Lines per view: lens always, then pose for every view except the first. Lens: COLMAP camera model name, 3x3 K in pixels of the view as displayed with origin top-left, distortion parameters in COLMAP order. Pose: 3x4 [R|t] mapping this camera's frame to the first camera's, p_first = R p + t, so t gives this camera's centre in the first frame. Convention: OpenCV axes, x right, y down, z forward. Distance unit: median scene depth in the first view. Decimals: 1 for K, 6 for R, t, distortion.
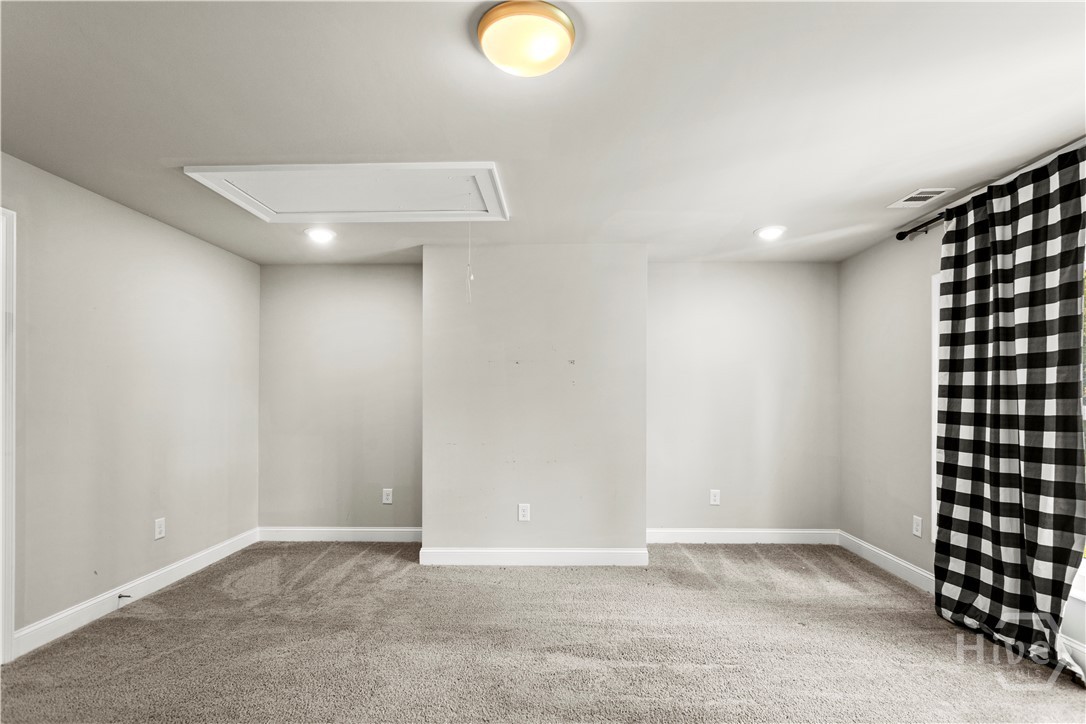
lens RADIAL K [[534.5, 0, 545.4], [0, 534.5, 395.0], [0, 0, 1]] dist [-0.002046, 0.003613]
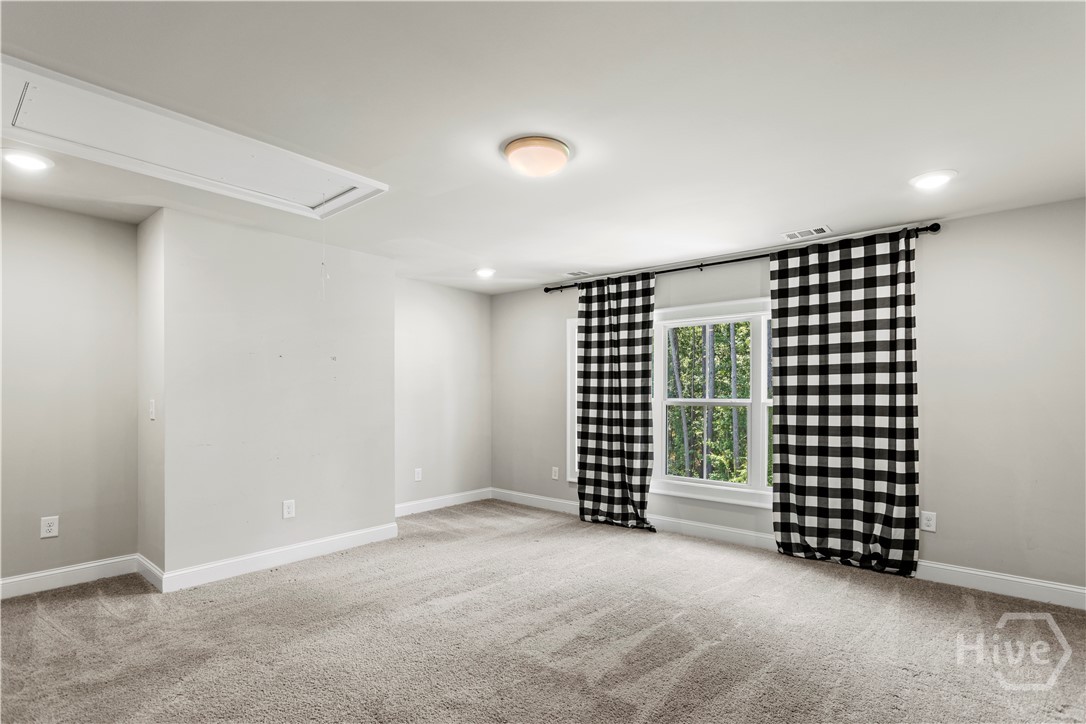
lens RADIAL K [[534.5, 0, 548.3], [0, 534.5, 394.1], [0, 0, 1]] dist [-0.002046, 0.003613]
pose [[0.622342, -0.000163, 0.782746, -0.654257], [-0.008507, 0.999940, 0.006972, -0.003871], [-0.782700, -0.010998, 0.622303, 0.021603]]
